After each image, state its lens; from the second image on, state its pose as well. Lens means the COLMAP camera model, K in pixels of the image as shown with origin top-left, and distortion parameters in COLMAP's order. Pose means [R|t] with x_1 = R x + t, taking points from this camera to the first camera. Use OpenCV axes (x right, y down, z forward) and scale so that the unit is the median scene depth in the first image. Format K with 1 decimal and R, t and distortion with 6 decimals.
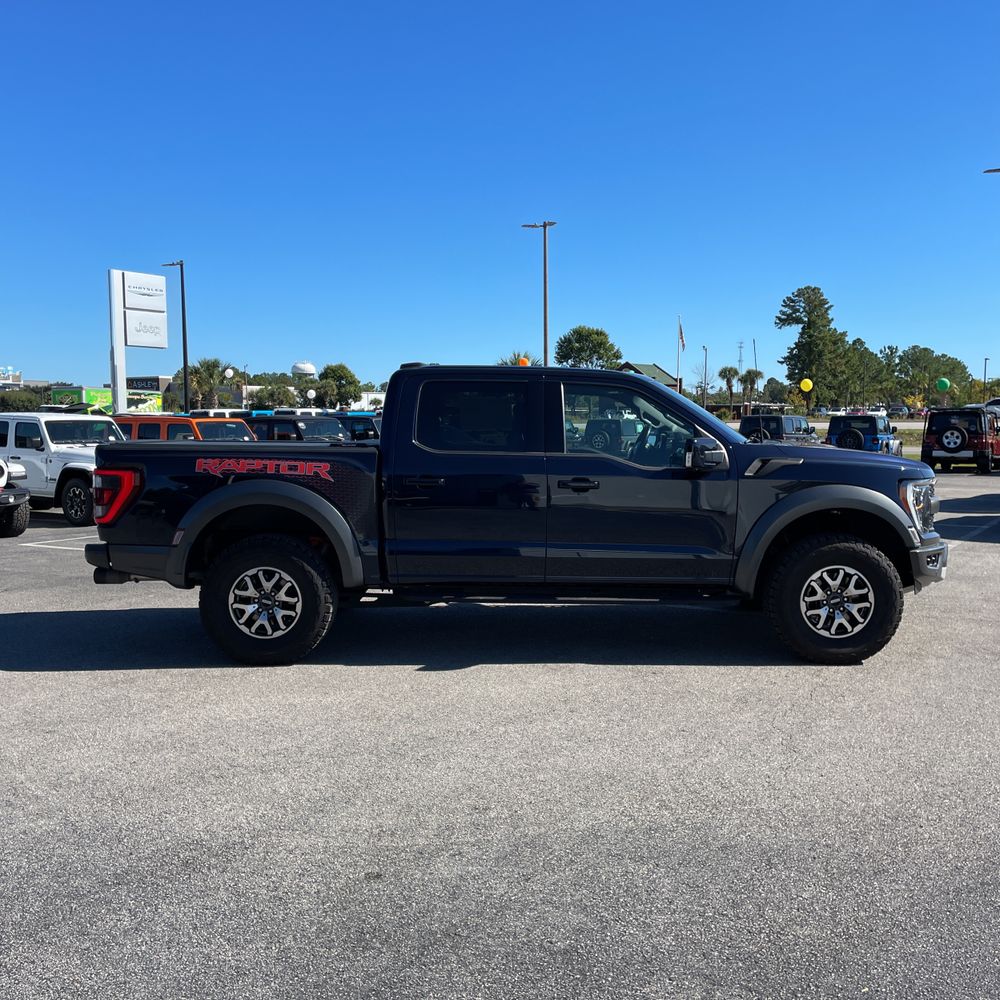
lens RADIAL K [[1000.0, 0, 520.1], [0, 1000.0, 497.4], [0, 0, 1]] dist [0.102840, -0.131312]
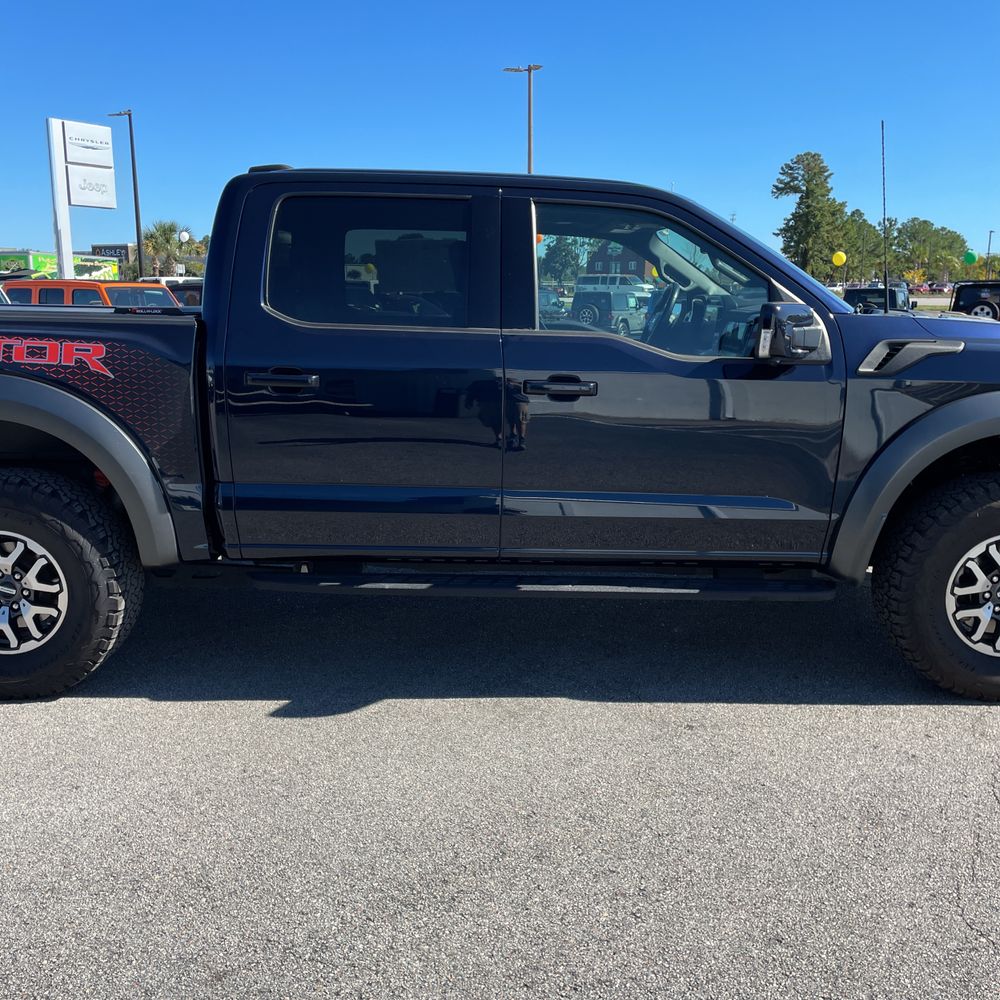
lens RADIAL K [[1006.4, 0, 503.5], [0, 1006.4, 496.9], [0, 0, 1]] dist [0.100648, -0.128971]
pose [[0.999972, 0.007457, 0.000684, 0.026706], [-0.007485, 0.992744, 0.120015, -0.019592], [0.000216, -0.120017, 0.992772, 0.436539]]
